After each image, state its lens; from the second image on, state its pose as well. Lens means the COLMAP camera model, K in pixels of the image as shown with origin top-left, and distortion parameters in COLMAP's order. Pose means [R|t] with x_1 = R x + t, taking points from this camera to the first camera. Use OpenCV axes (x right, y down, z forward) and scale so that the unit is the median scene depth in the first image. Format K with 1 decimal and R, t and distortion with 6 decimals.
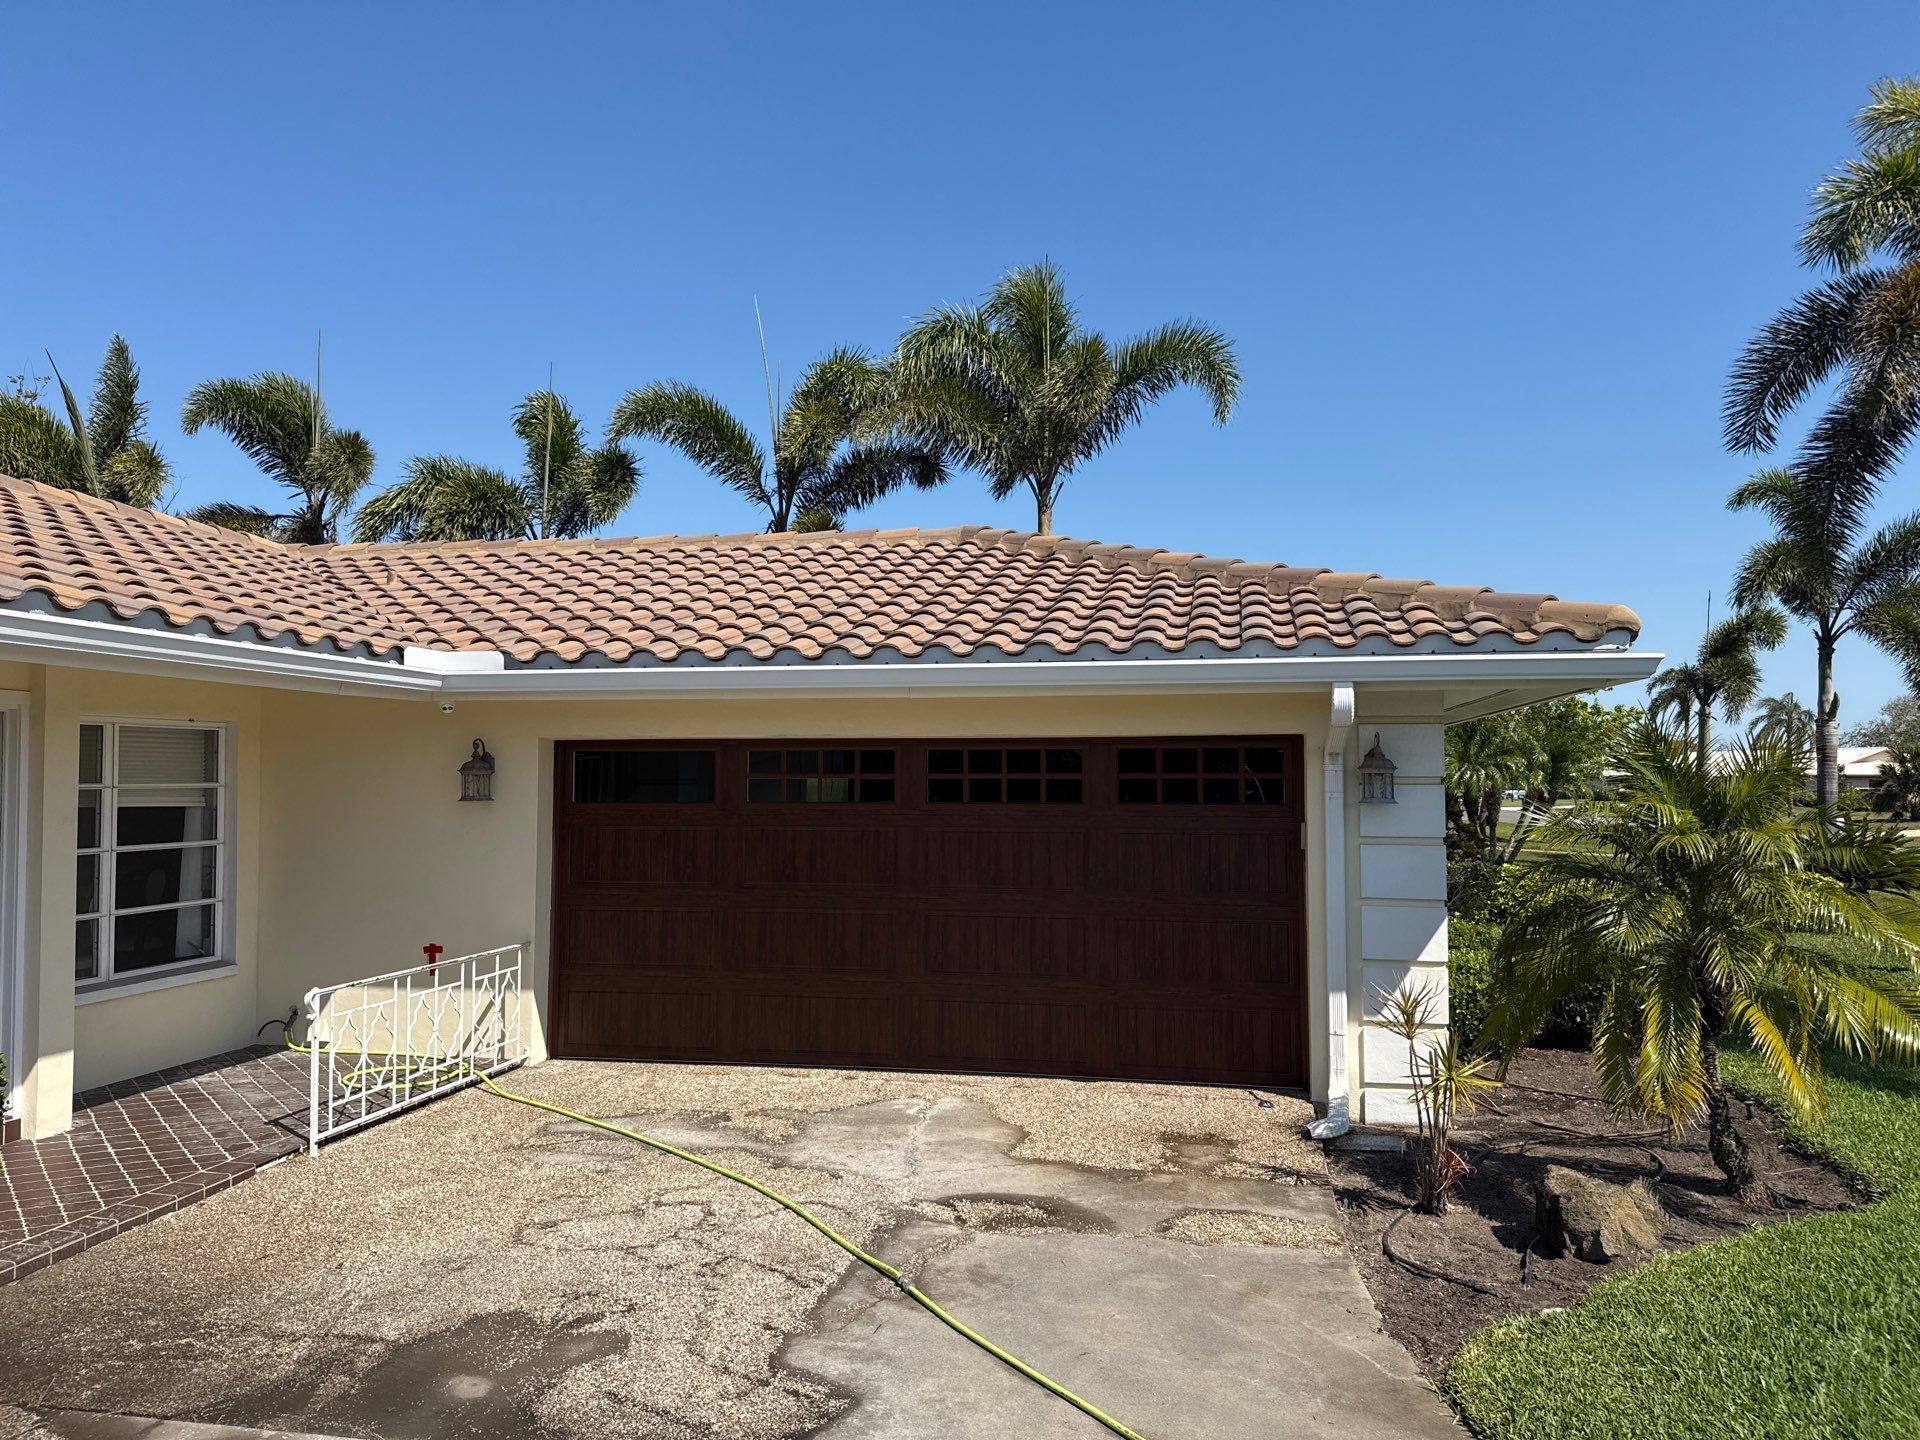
lens RADIAL K [[1335.2, 0, 960.9], [0, 1335.2, 726.8], [0, 0, 1]] dist [0.114299, -0.158831]
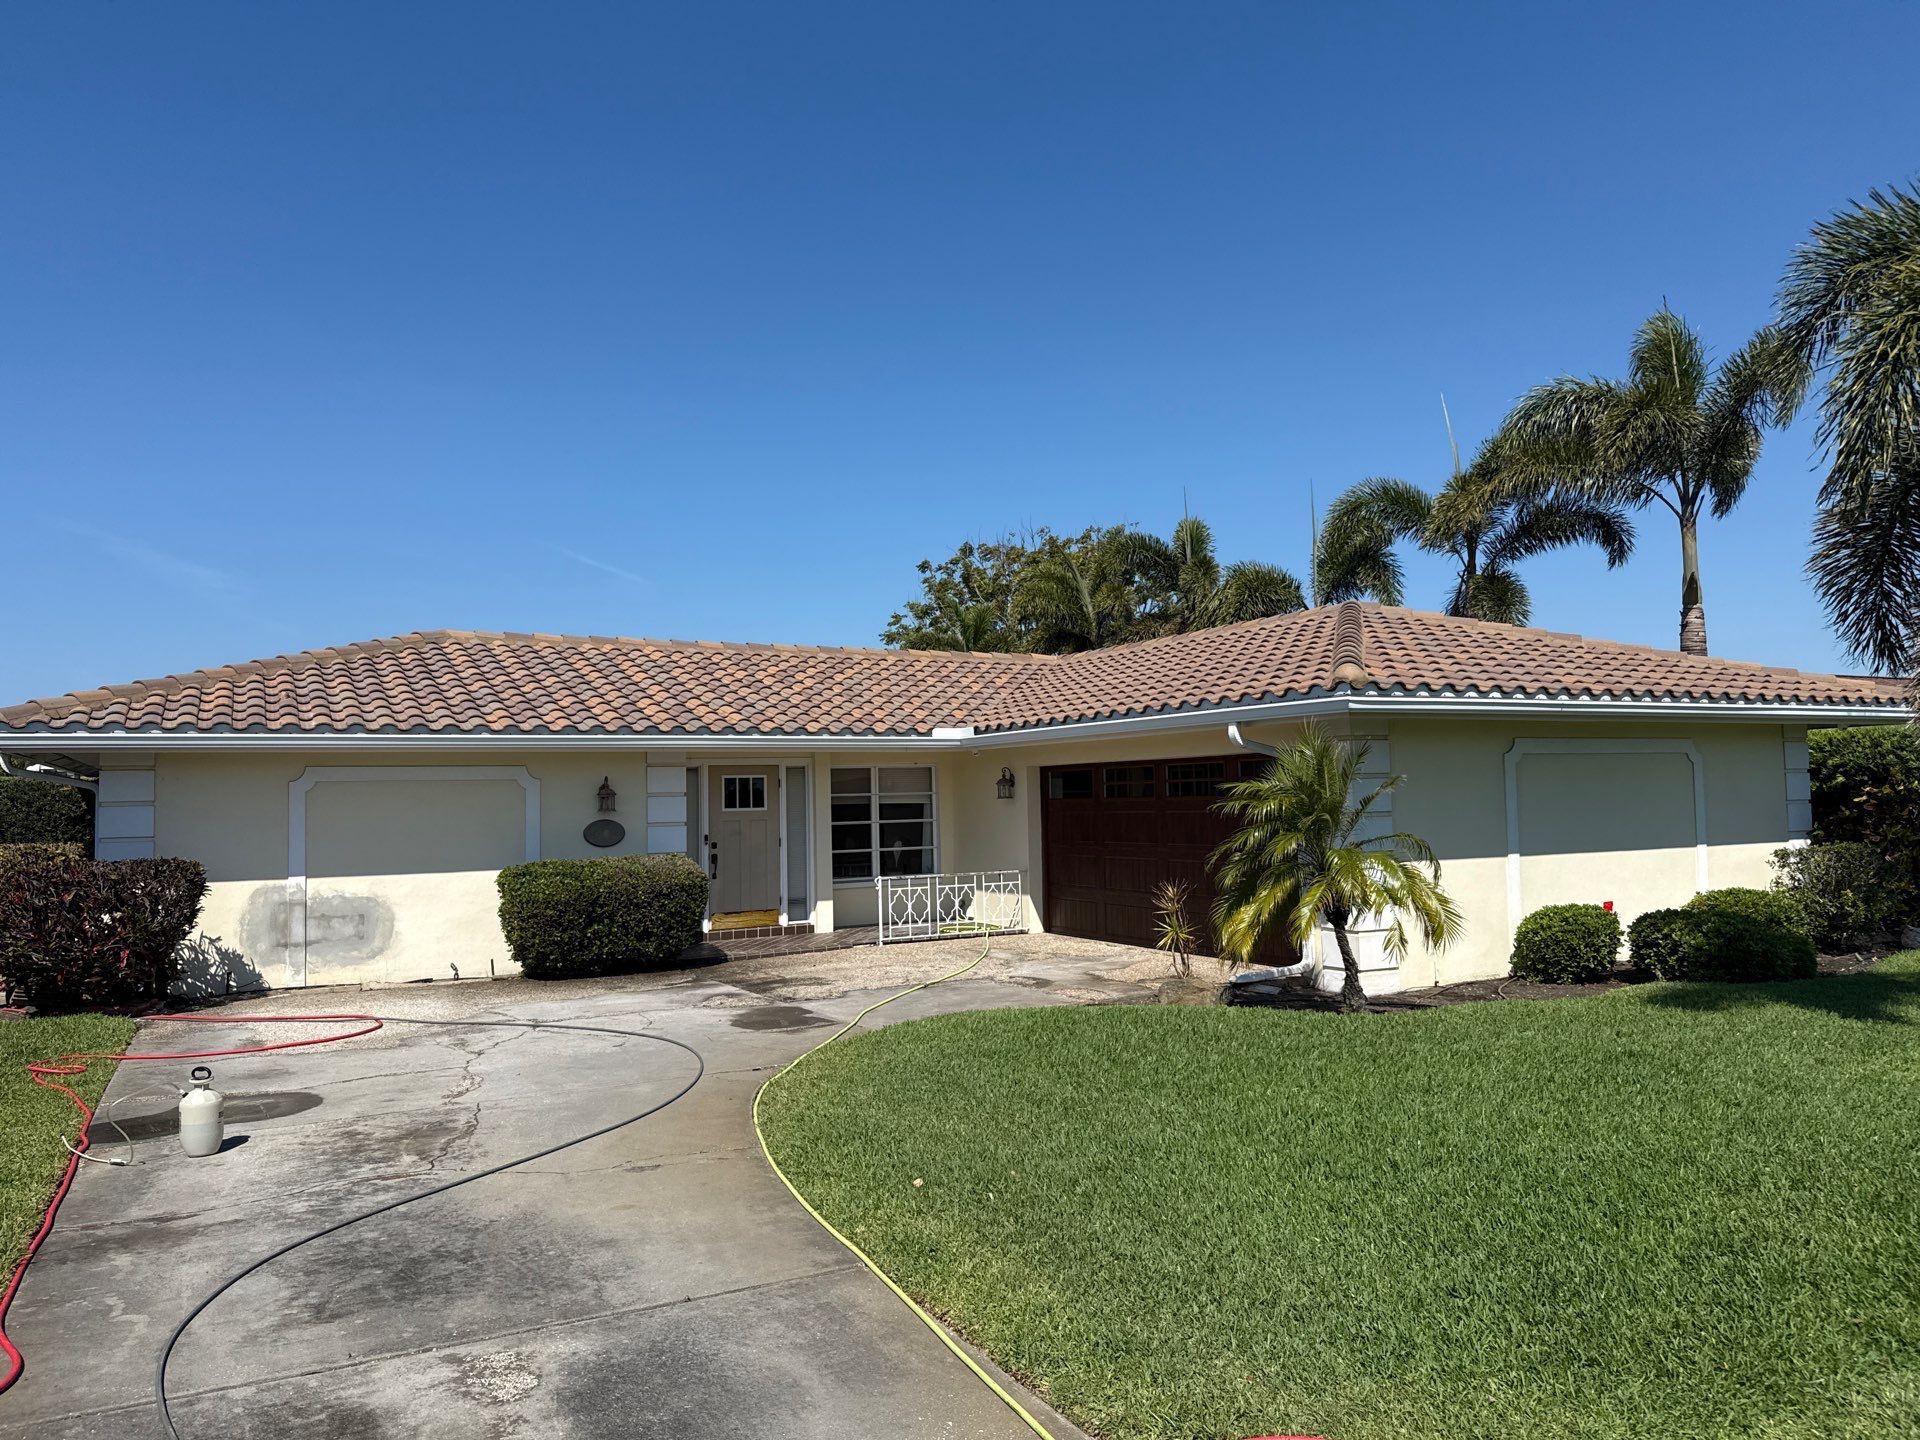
lens RADIAL K [[1318.1, 0, 968.7], [0, 1318.1, 744.2], [0, 0, 1]] dist [0.115945, -0.253856]
pose [[0.641823, -0.048736, -0.765302, 1.230436], [0.053924, 0.998376, -0.018355, 0.008530], [0.764954, -0.029488, 0.643409, -0.321293]]
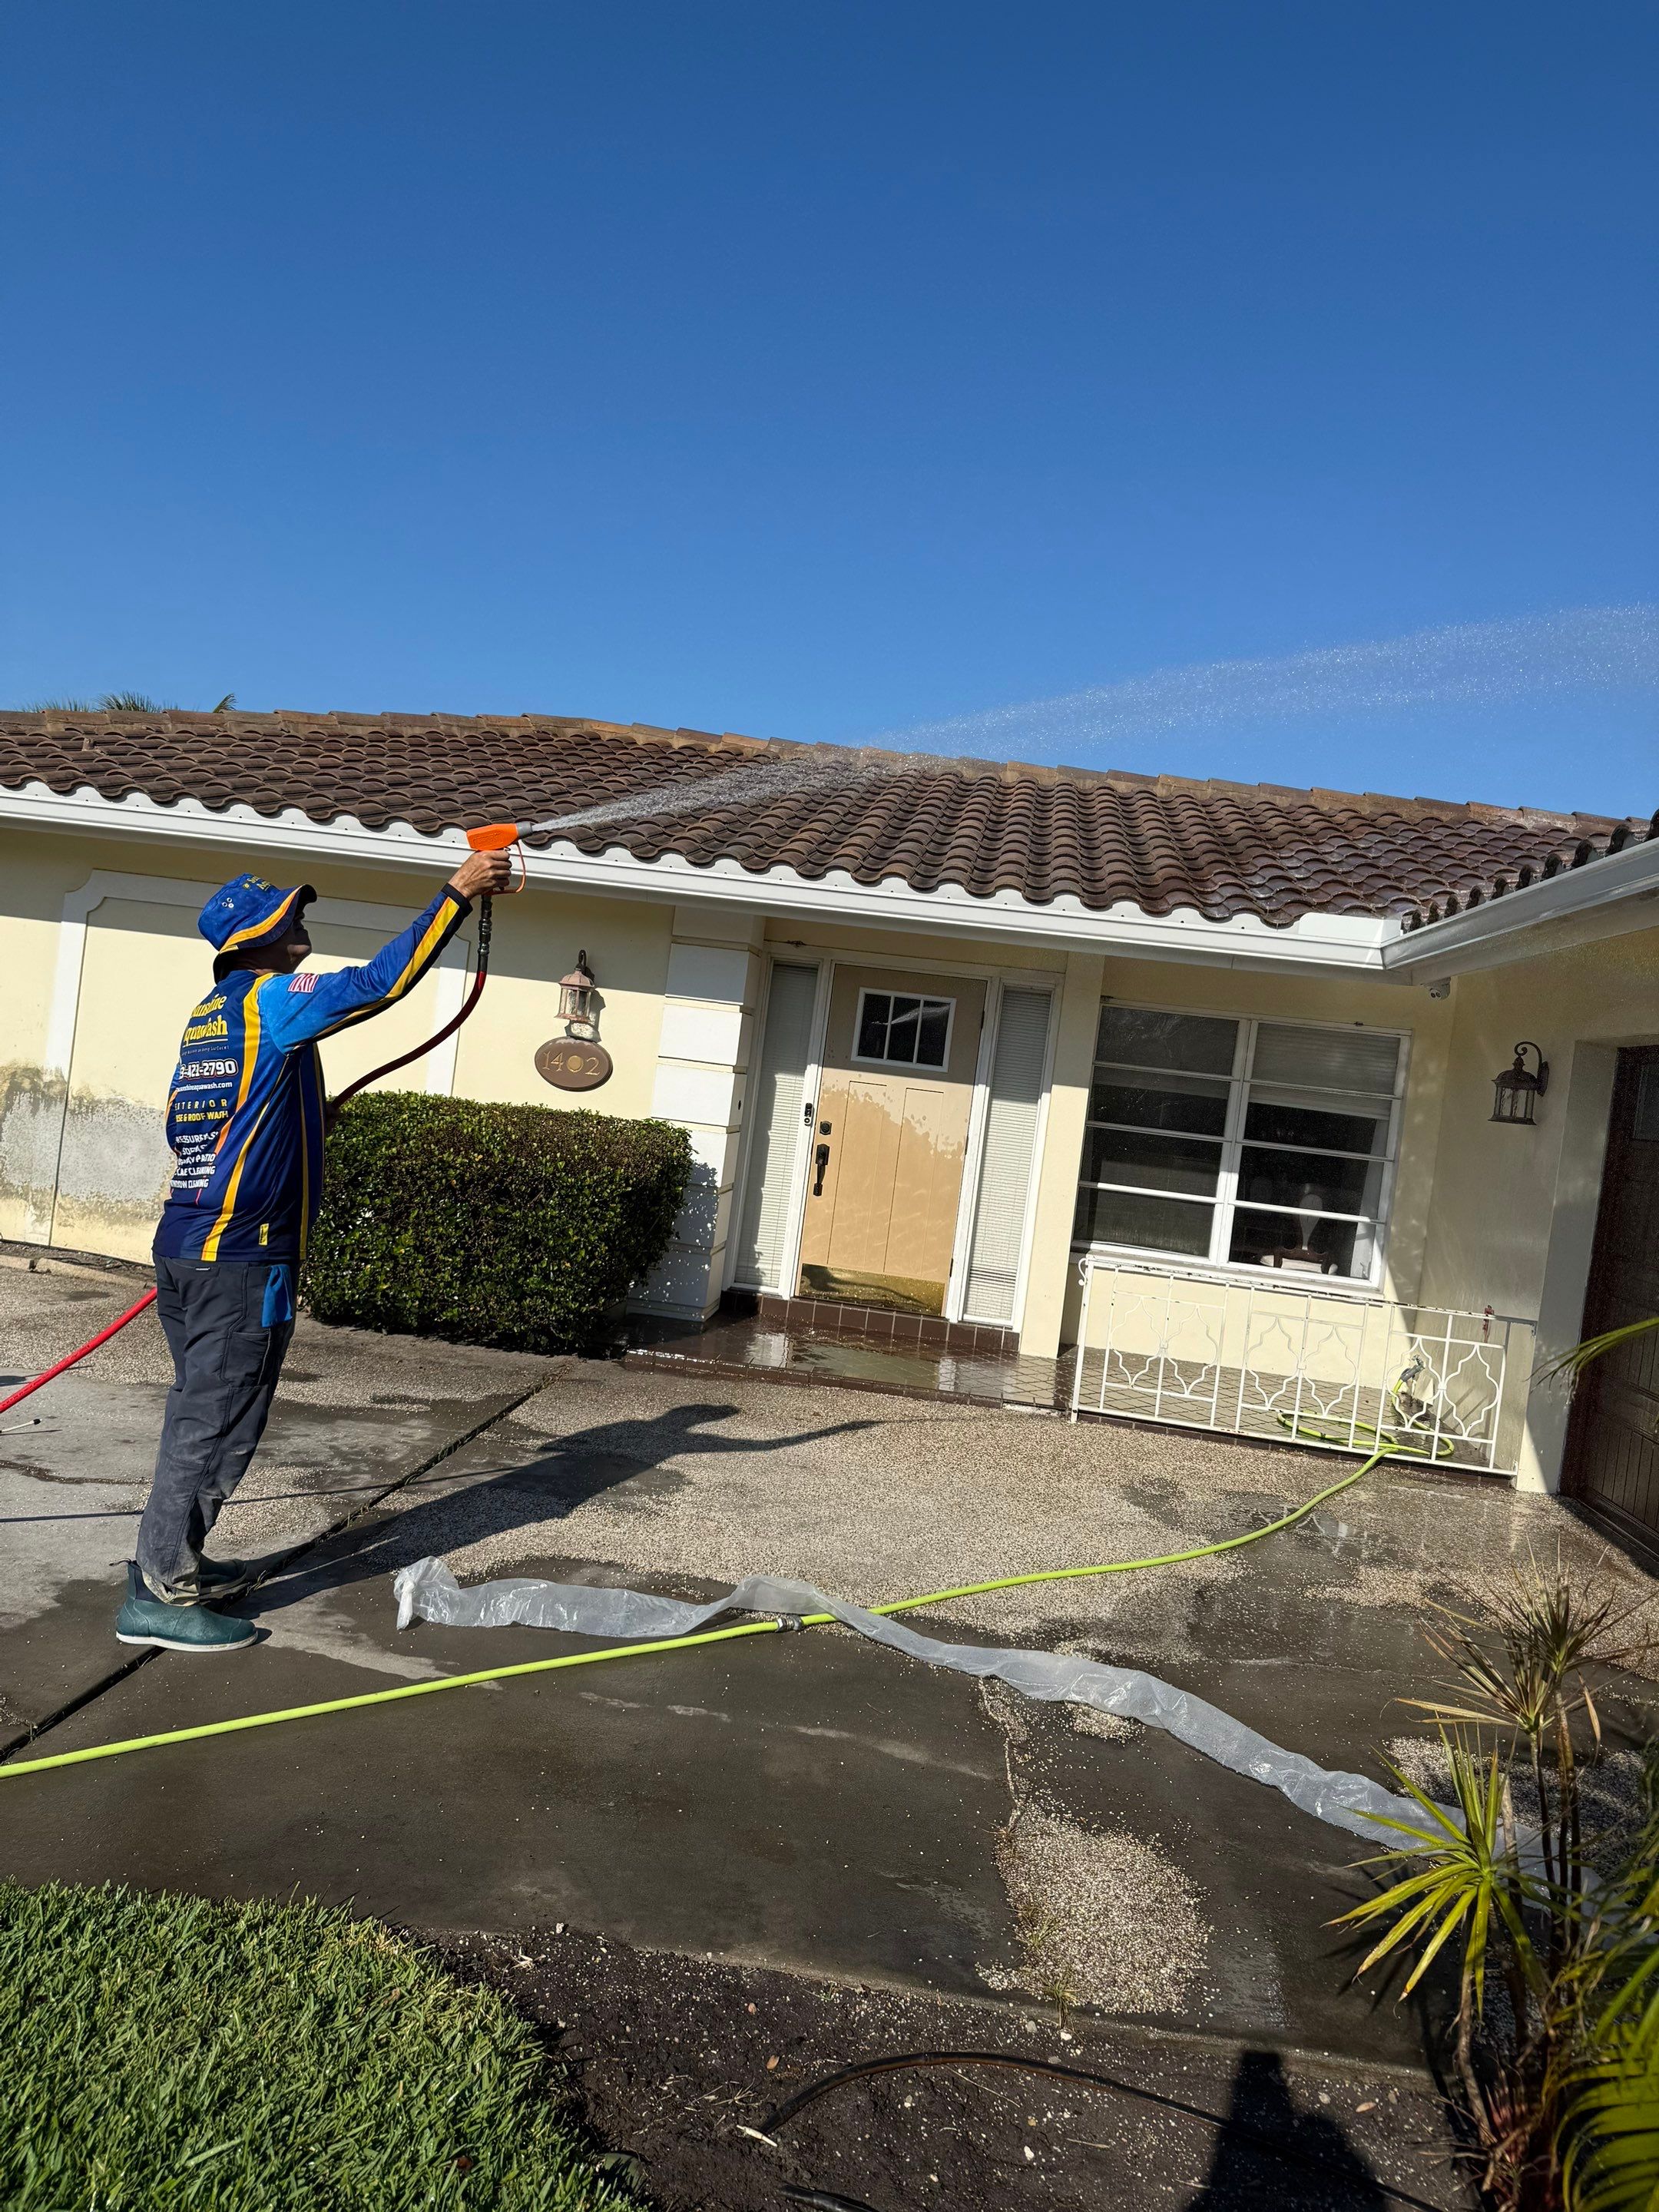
lens RADIAL K [[1538.3, 0, 824.7], [0, 1538.3, 1107.9], [0, 0, 1]] dist [0.114299, -0.158831]
pose [[0.078012, 0.032069, -0.996437, 0.545553], [-0.083402, 0.996189, 0.025531, 0.062678], [0.993458, 0.081113, 0.080389, 0.614389]]
